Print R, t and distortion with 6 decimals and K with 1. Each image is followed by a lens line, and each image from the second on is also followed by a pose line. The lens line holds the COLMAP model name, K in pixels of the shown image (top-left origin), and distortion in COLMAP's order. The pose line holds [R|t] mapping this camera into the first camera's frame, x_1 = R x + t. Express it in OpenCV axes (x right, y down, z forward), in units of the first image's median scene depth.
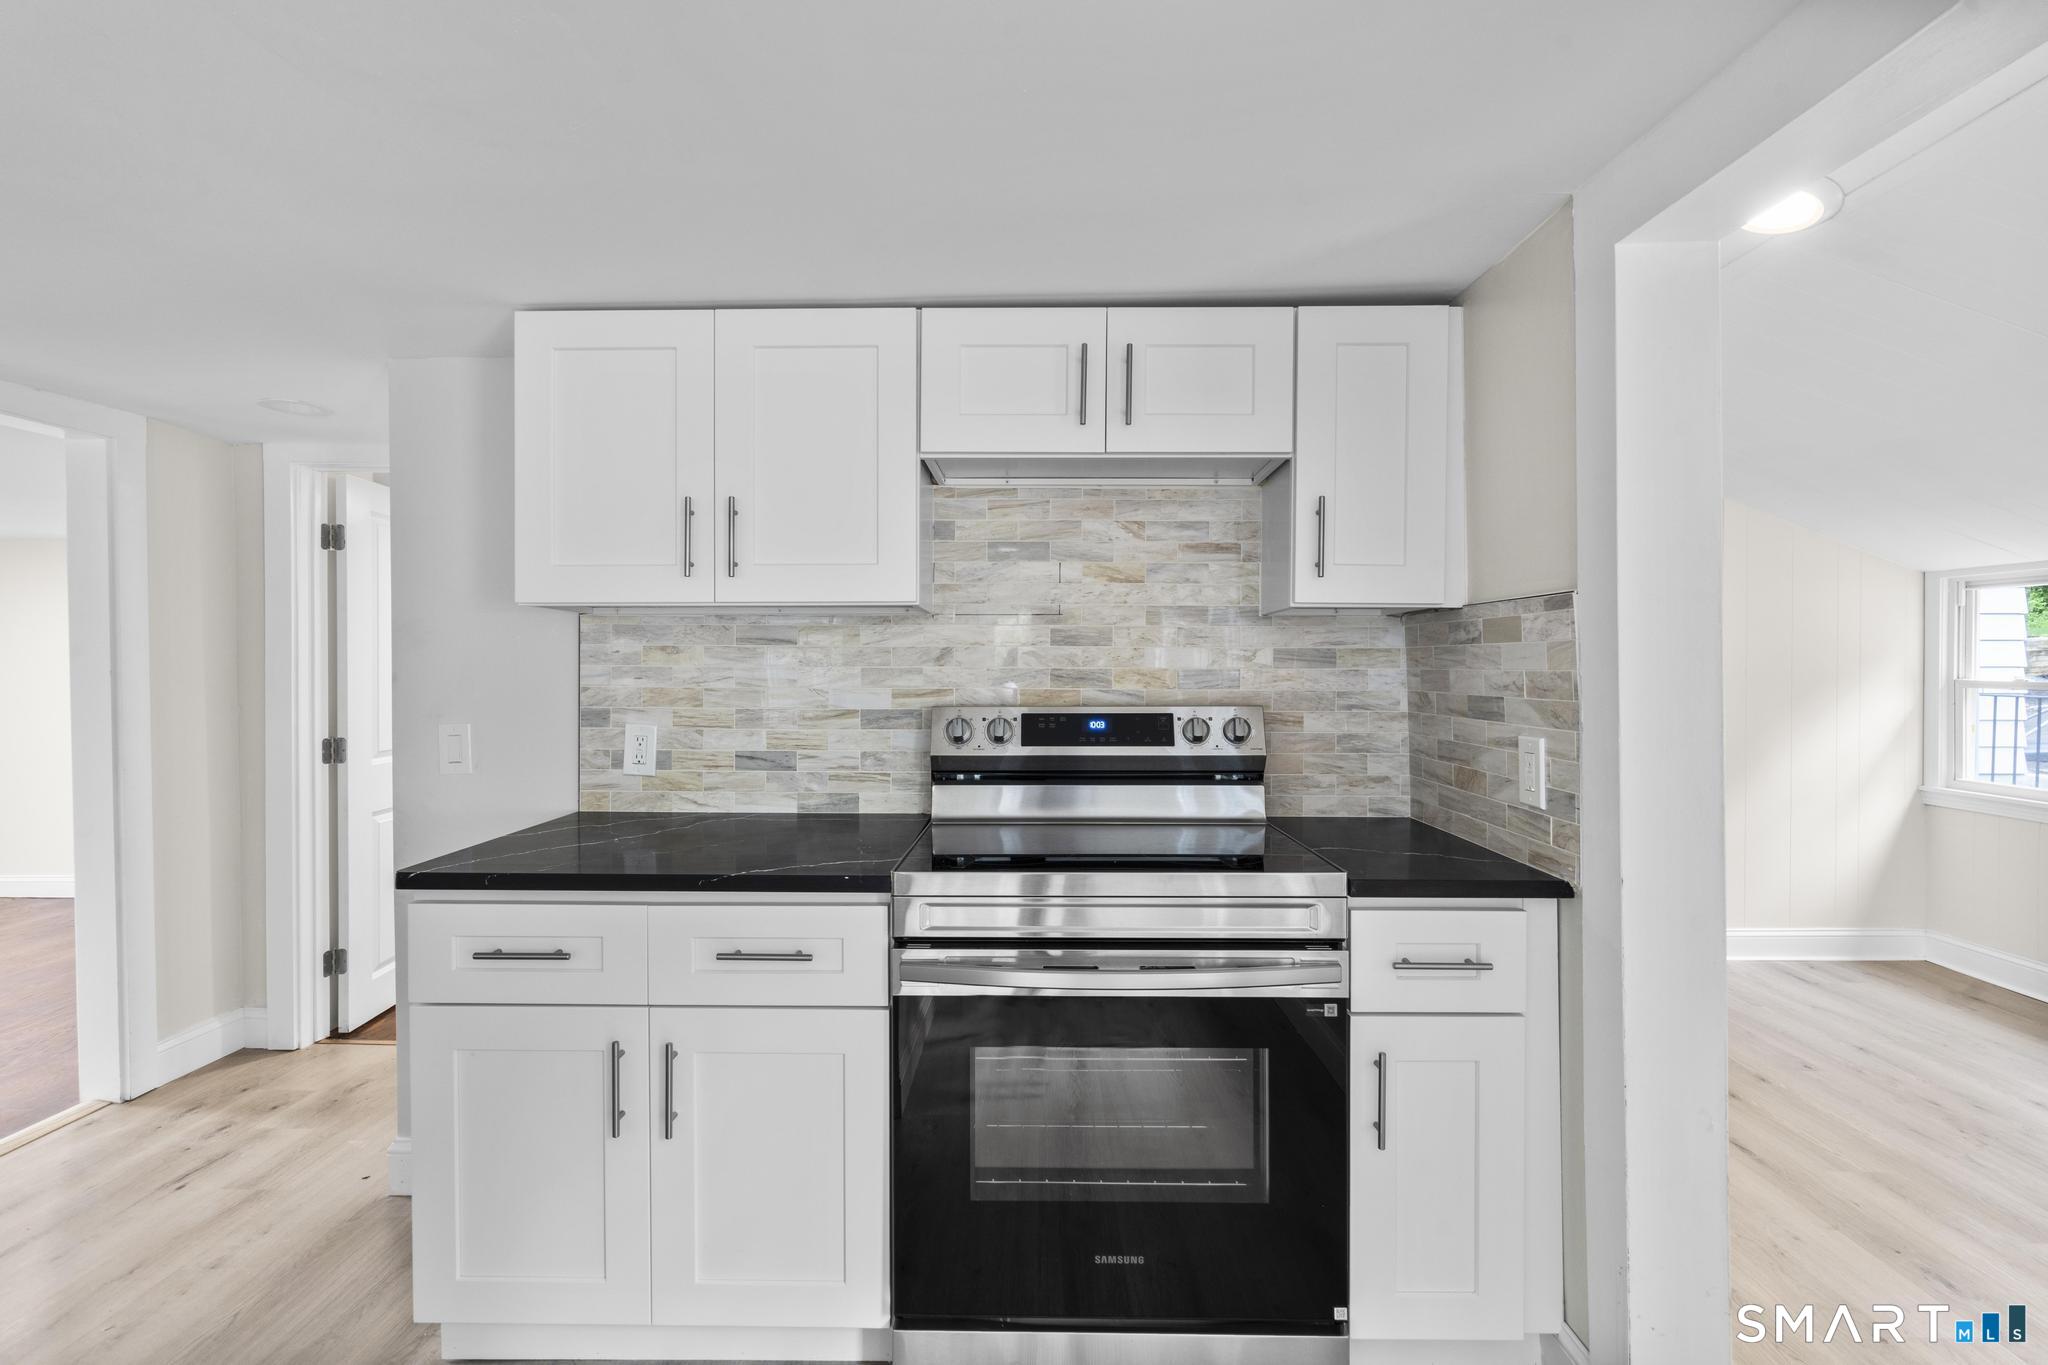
lens RADIAL K [[934.7, 0, 1019.2], [0, 934.7, 676.4], [0, 0, 1]] dist [-0.006452, 0.000842]
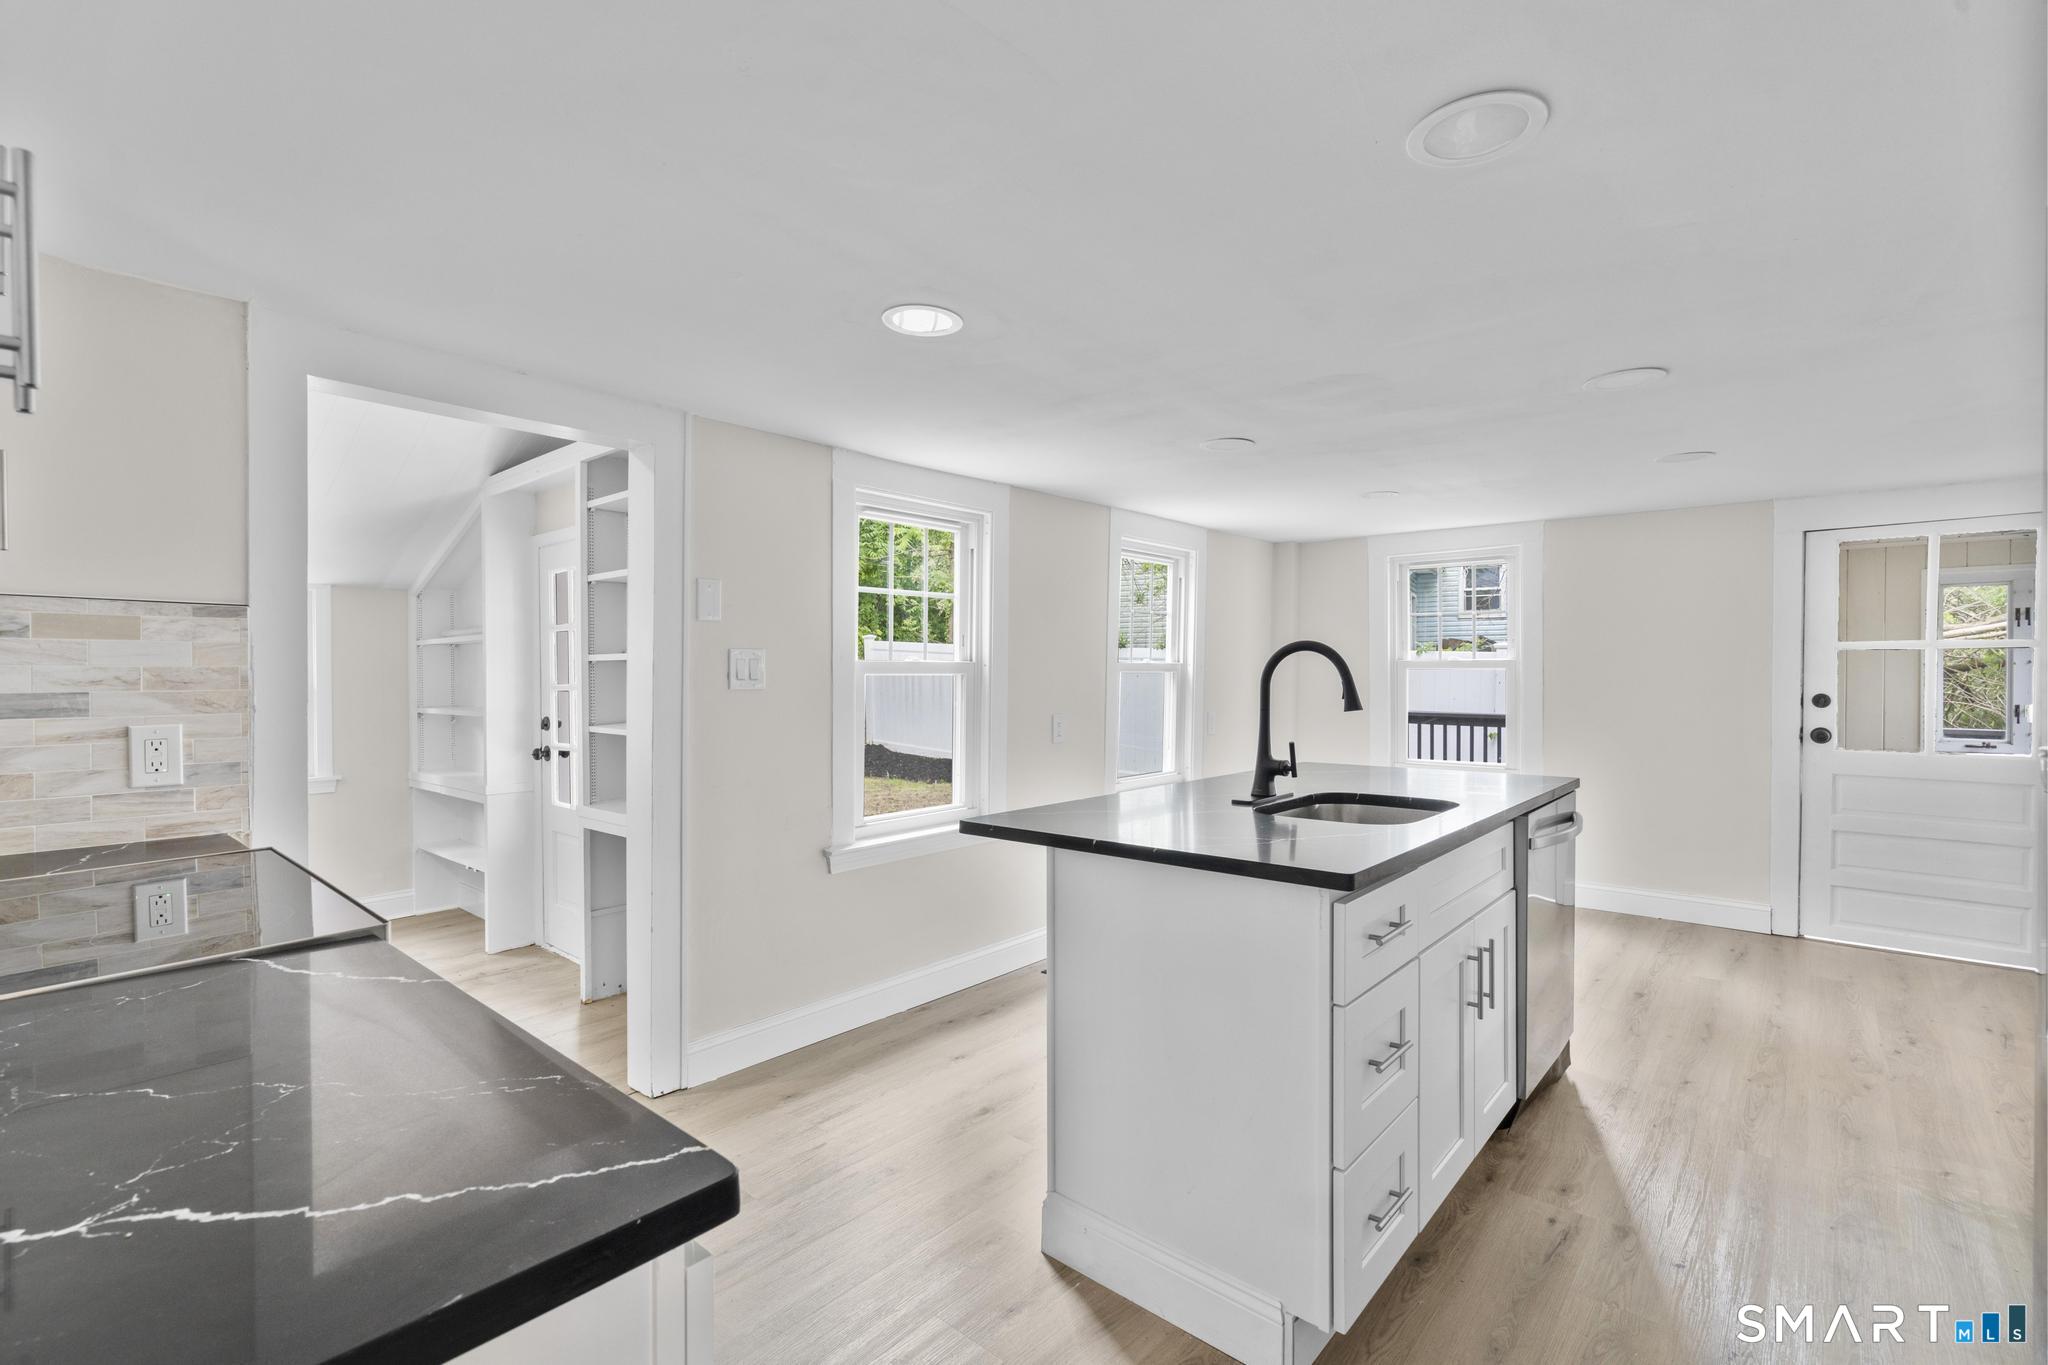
lens RADIAL K [[920.6, 0, 1021.0], [0, 920.6, 678.0], [0, 0, 1]] dist [-0.002368, 0.000464]
pose [[-0.764967, -0.001230, 0.644068, -0.750745], [0.011451, 0.999814, 0.015509, 0.001713], [-0.643967, 0.019239, -0.764811, 0.906265]]
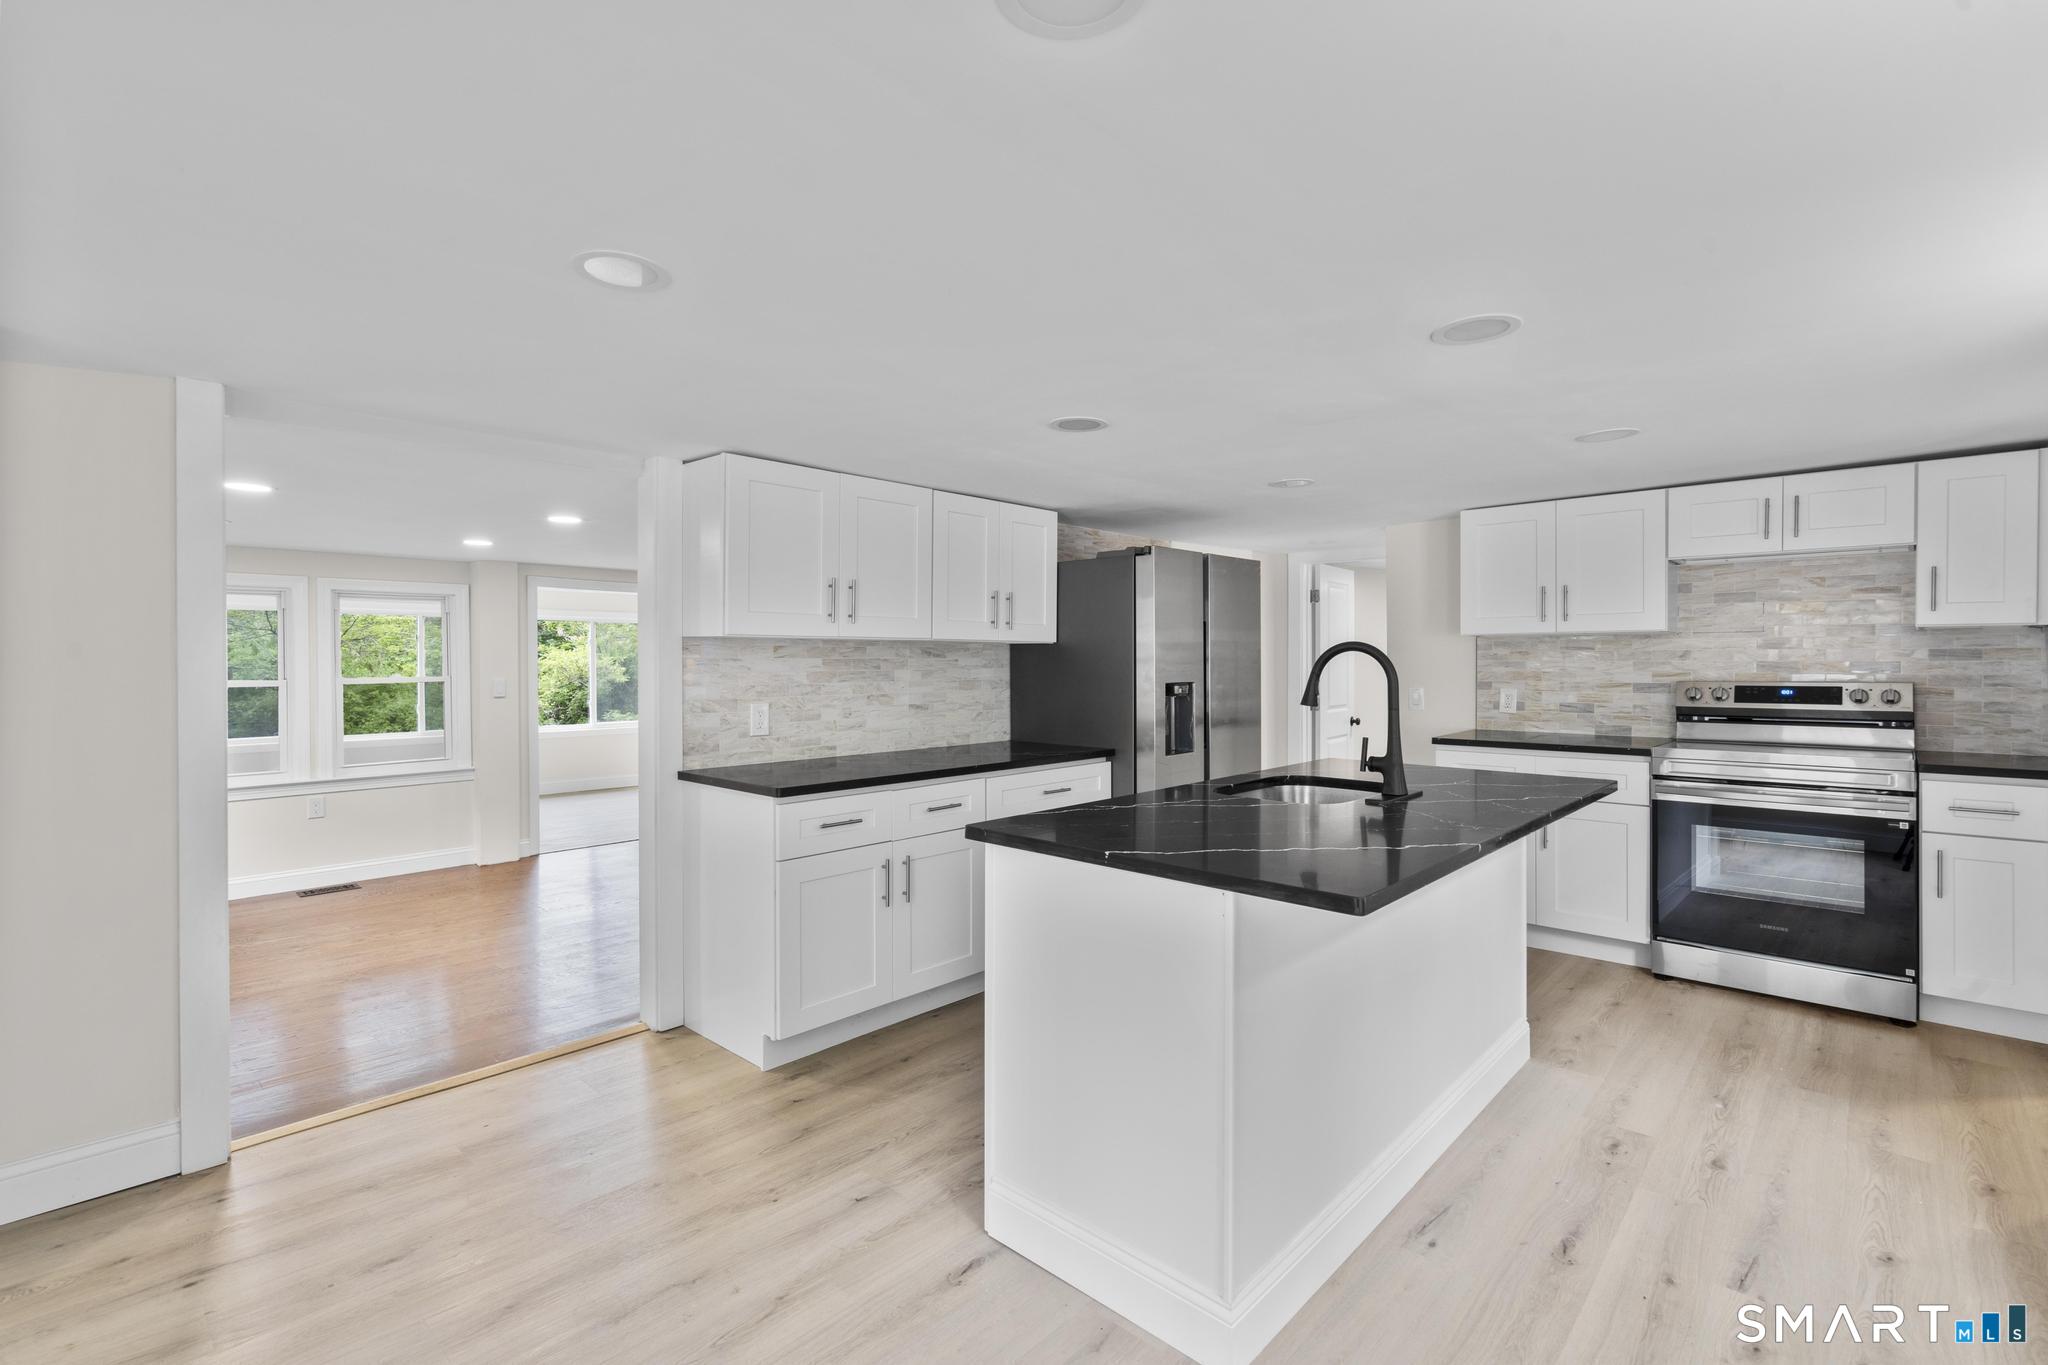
lens RADIAL K [[935.5, 0, 1014.5], [0, 935.5, 663.9], [0, 0, 1]] dist [0.000010, 0.000159]
pose [[0.739948, -0.001760, -0.672661, 0.194795], [-0.001848, 0.999987, -0.004650, 0.007711], [0.672661, 0.004684, 0.739936, -1.353658]]
